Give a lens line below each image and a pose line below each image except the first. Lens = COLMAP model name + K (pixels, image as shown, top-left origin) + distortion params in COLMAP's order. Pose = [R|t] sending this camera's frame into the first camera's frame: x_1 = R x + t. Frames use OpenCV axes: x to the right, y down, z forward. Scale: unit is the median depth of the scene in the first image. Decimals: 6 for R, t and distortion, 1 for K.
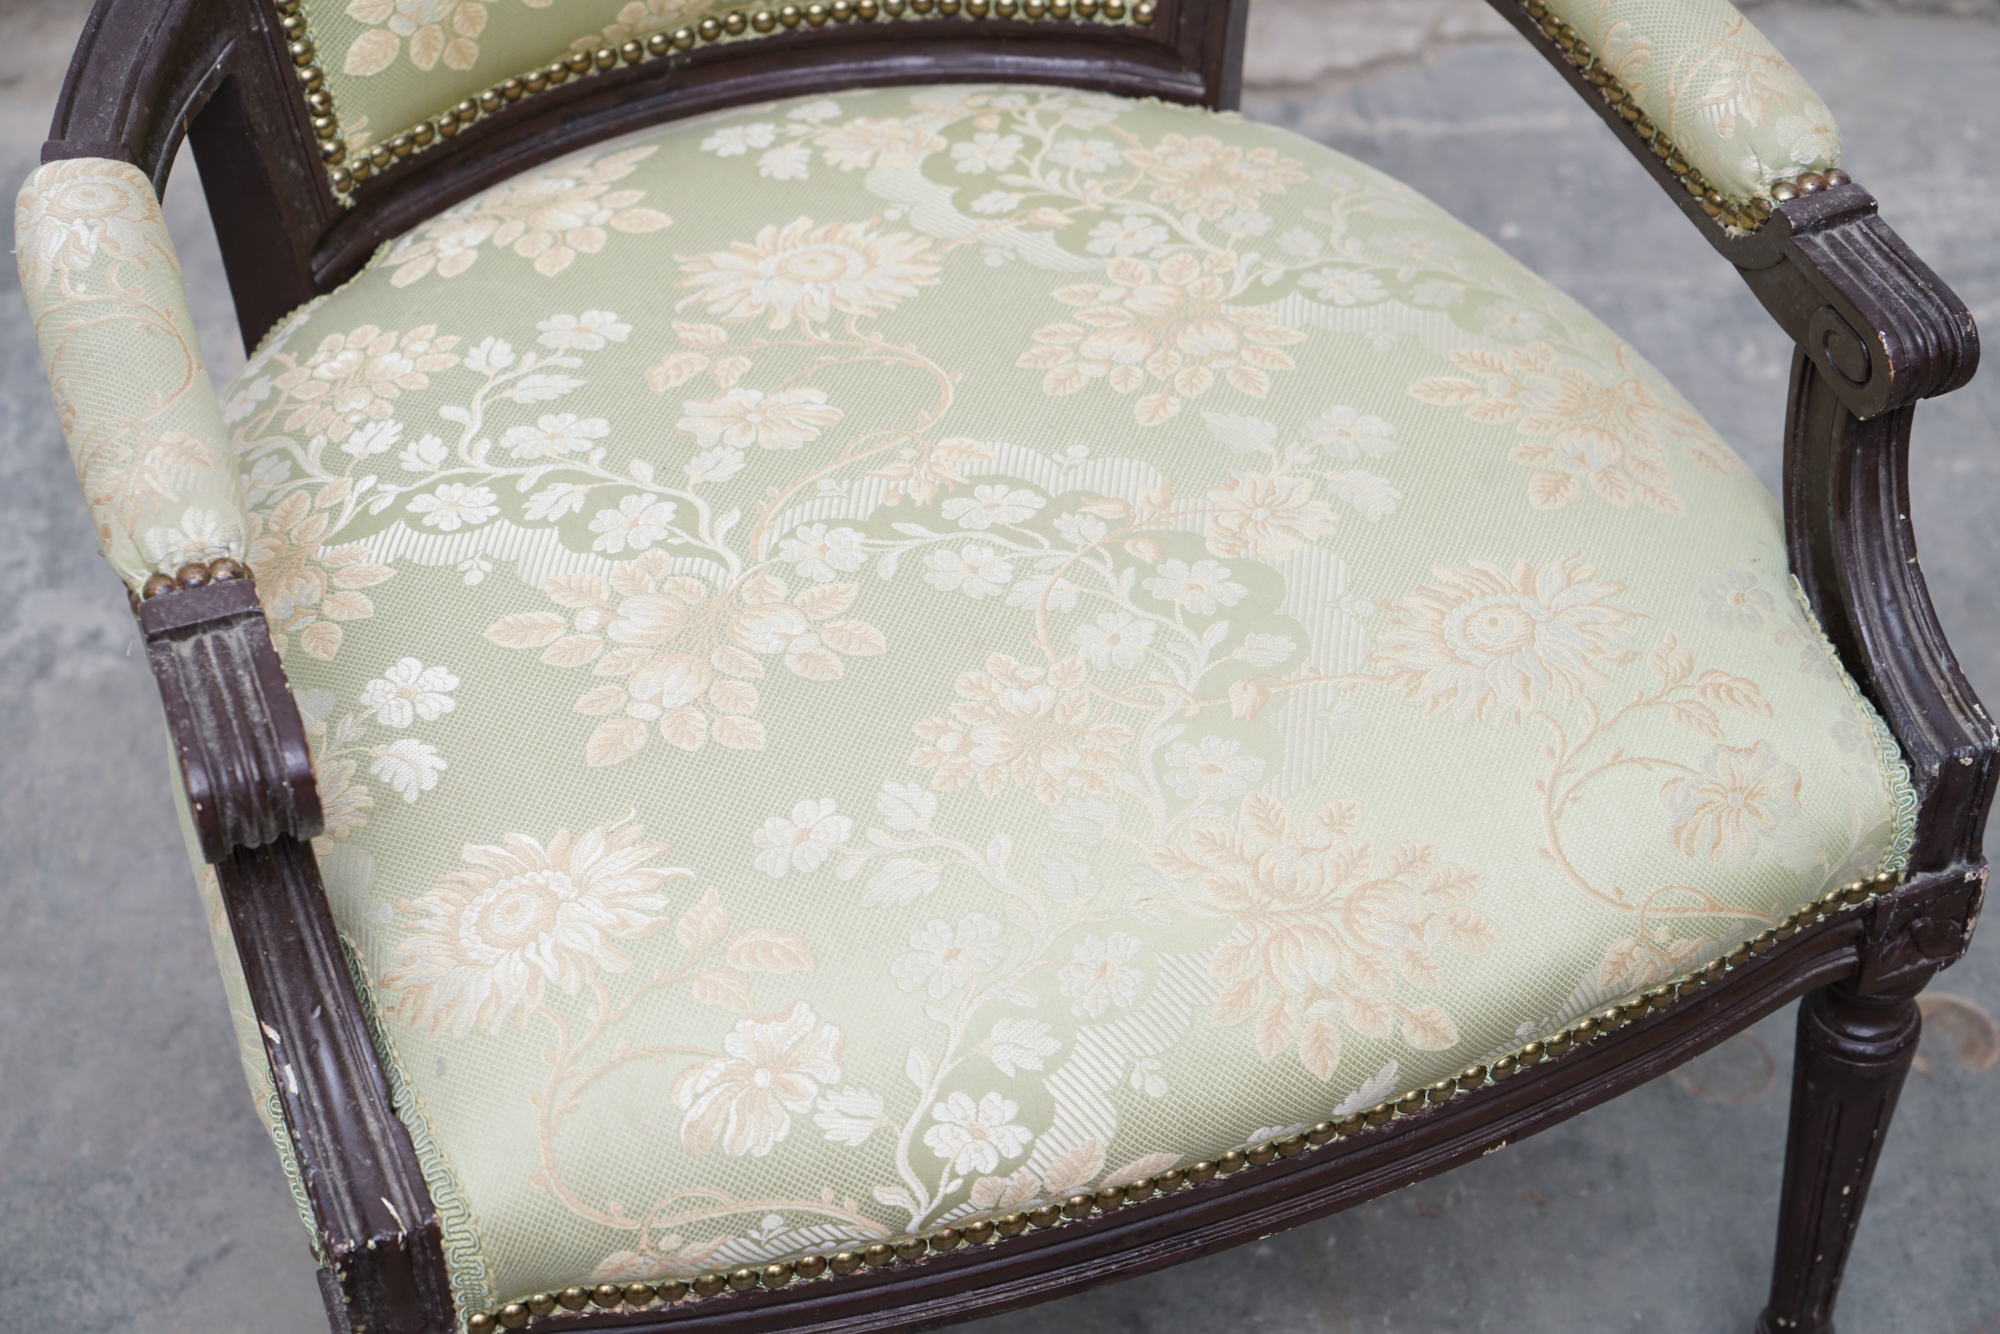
lens RADIAL K [[3285.0, 0, 993.3], [0, 3285.0, 615.5], [0, 0, 1]] dist [-0.078029, 0.269766]
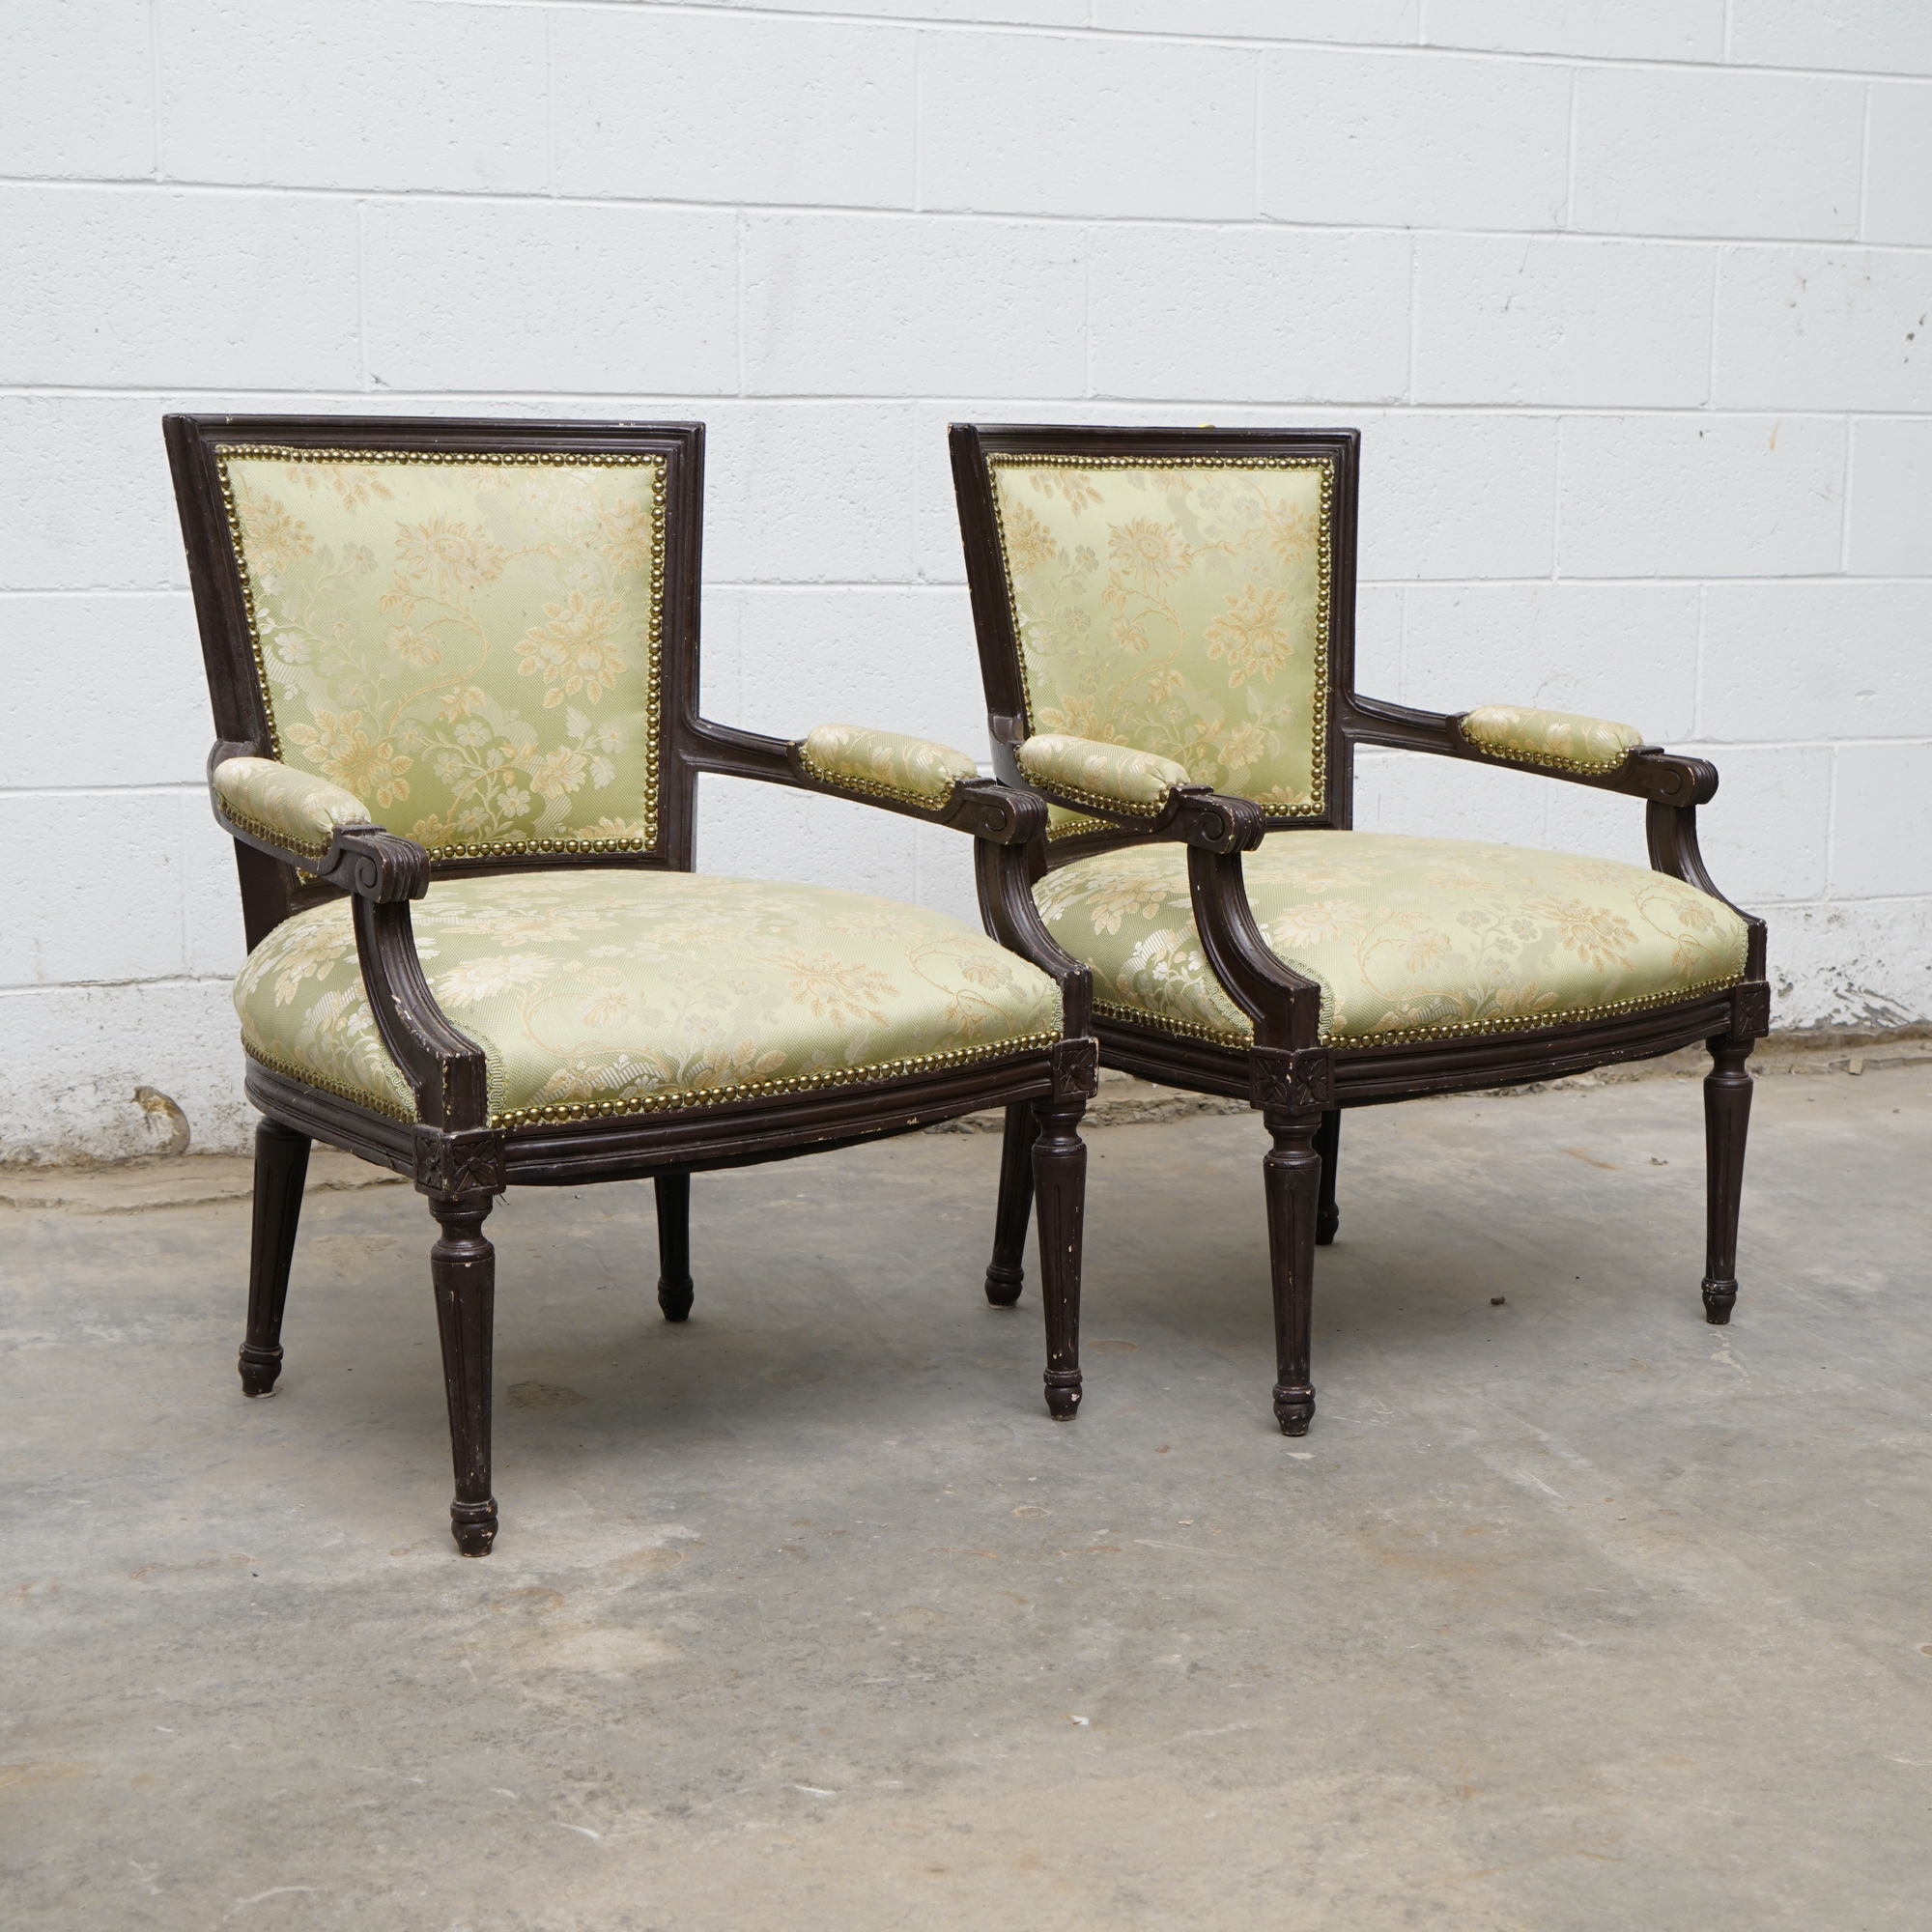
lens RADIAL K [[3069.9, 0, 1029.4], [0, 3069.9, 1064.8], [0, 0, 1]] dist [-0.046170, 0.156641]
pose [[0.951596, -0.041943, 0.304476, -0.401889], [0.190494, 0.857912, -0.477178, 1.129535], [-0.241200, 0.512082, 0.824376, -0.758237]]
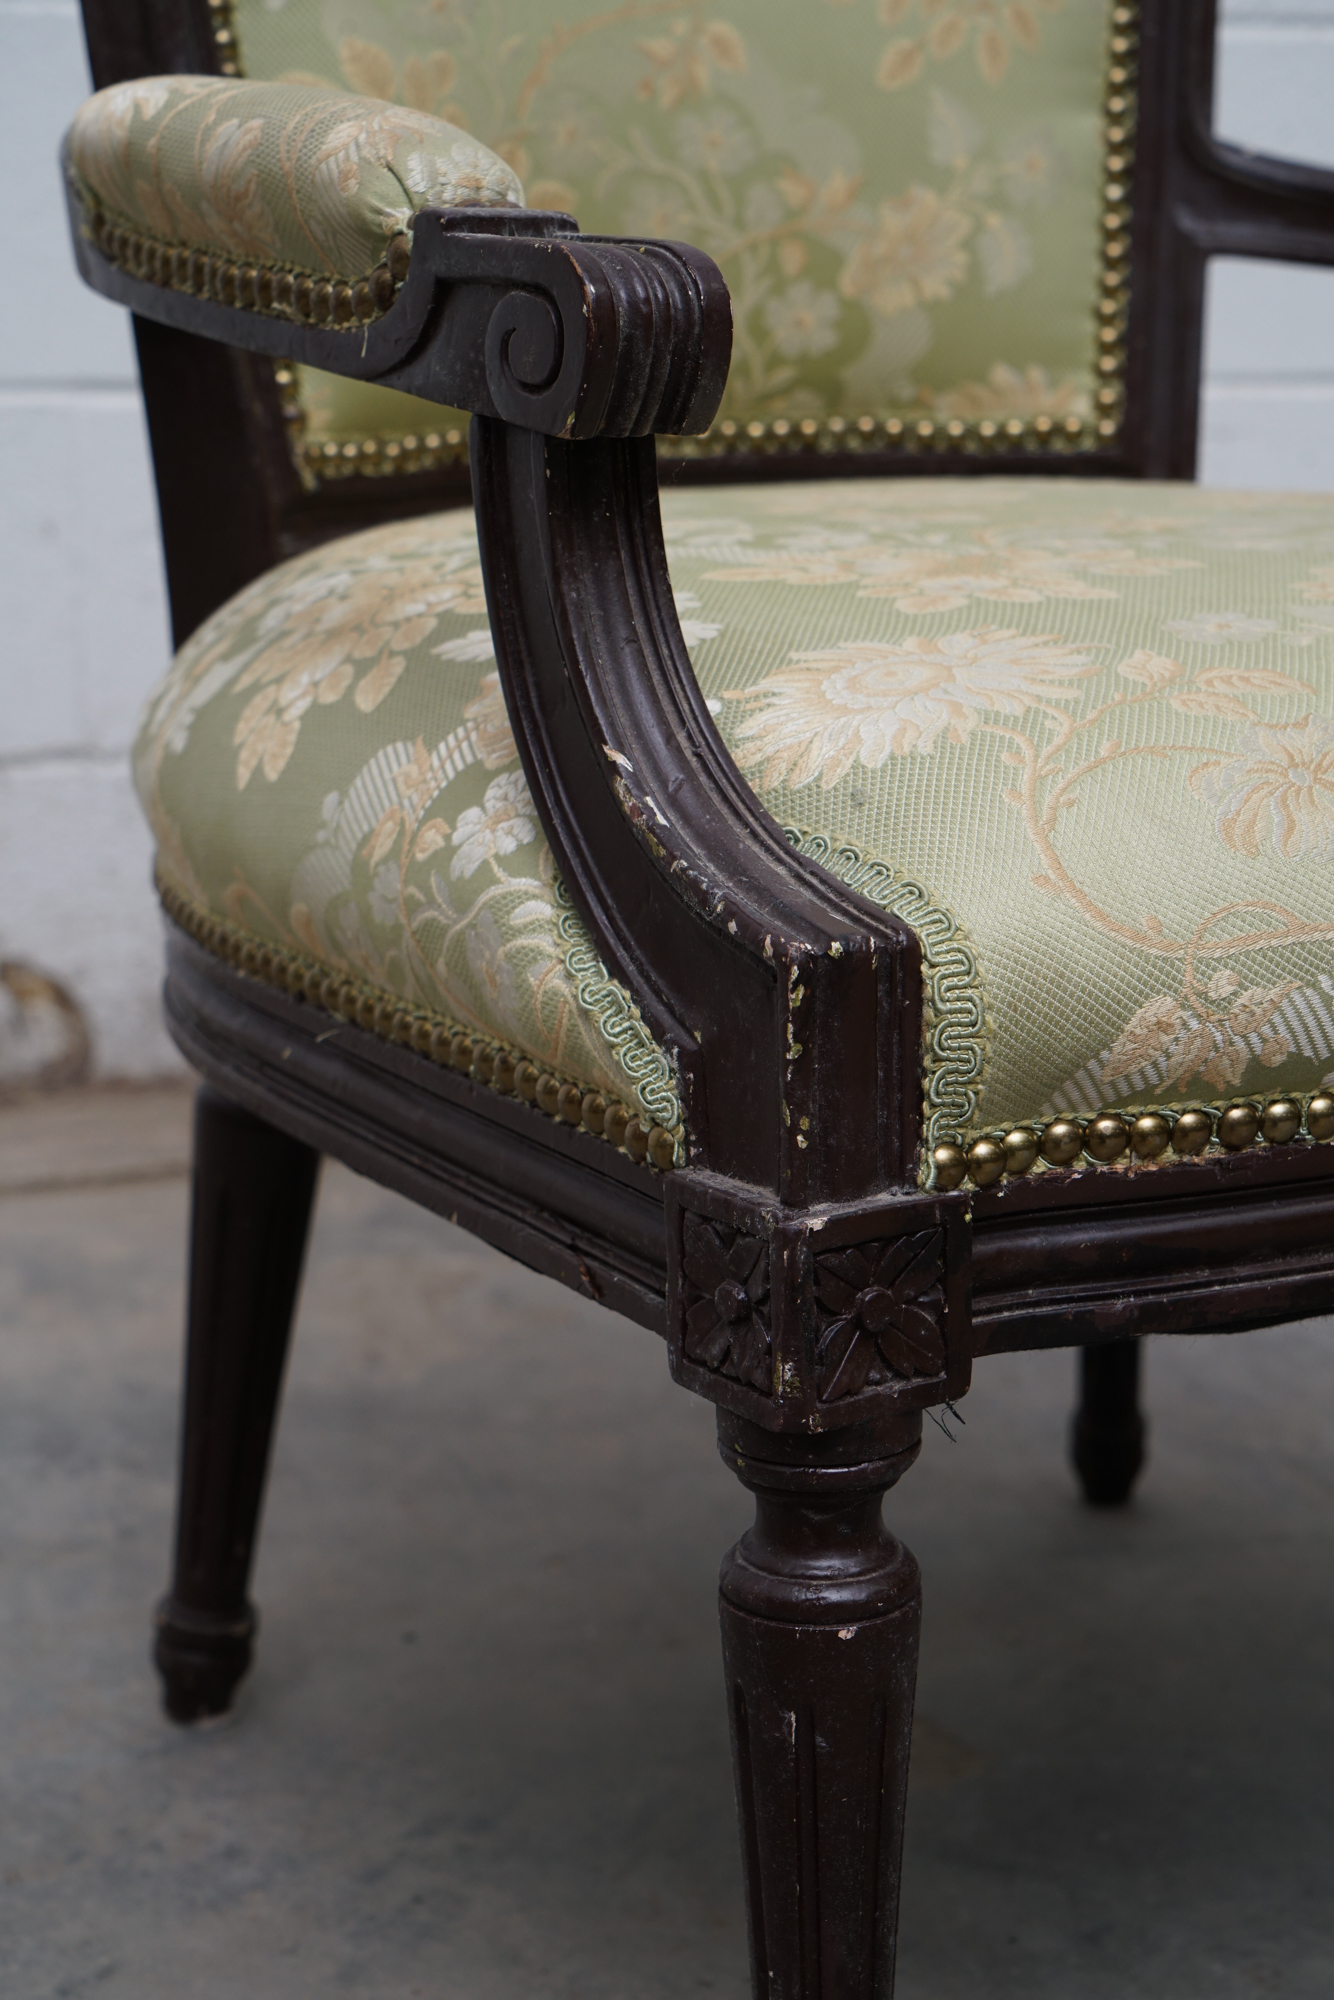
lens RADIAL K [[3284.7, 0, 730.0], [0, 3284.7, 1095.6], [0, 0, 1]] dist [-0.011262, 0.068654]
pose [[0.977671, -0.042600, 0.205777, -0.305518], [0.131513, 0.887797, -0.441046, 0.447493], [-0.163900, 0.458260, 0.873576, 0.363411]]
